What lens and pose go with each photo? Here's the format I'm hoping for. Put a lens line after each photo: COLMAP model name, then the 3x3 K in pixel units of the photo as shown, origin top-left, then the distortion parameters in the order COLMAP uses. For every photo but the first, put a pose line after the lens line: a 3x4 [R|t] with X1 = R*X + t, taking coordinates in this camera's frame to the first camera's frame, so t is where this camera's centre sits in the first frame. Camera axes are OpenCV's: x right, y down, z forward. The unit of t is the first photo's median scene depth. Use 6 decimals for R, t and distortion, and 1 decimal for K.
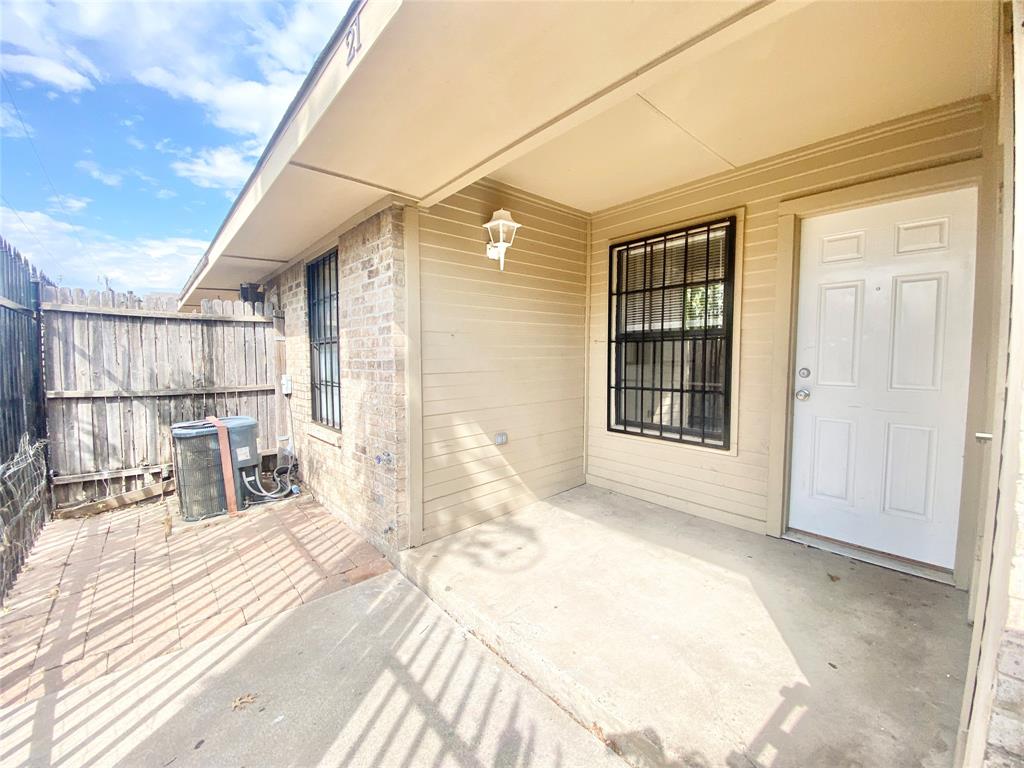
lens RADIAL K [[414.9, 0, 515.7], [0, 414.9, 379.1], [0, 0, 1]] dist [0.018998, -0.019806]
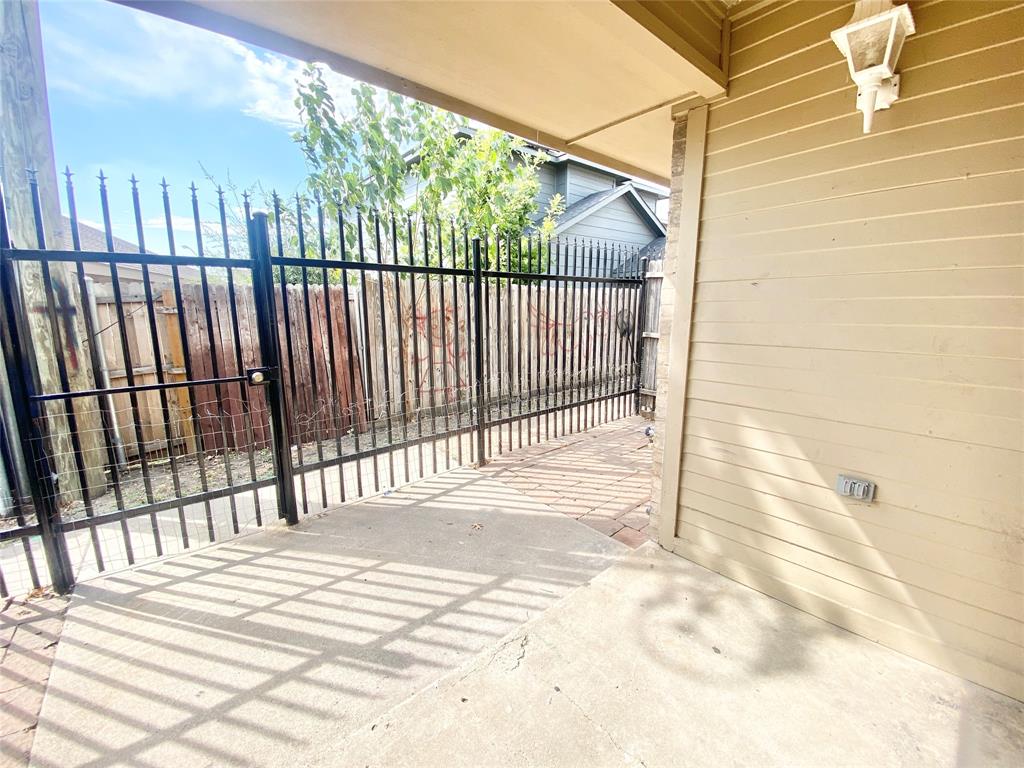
lens RADIAL K [[414.9, 0, 515.7], [0, 414.9, 379.1], [0, 0, 1]] dist [0.018998, -0.019806]
pose [[-0.030962, 0.177780, -0.983583, 0.478850], [-0.049255, 0.982588, 0.179151, -0.057769], [0.998306, 0.053994, -0.021666, 0.637879]]
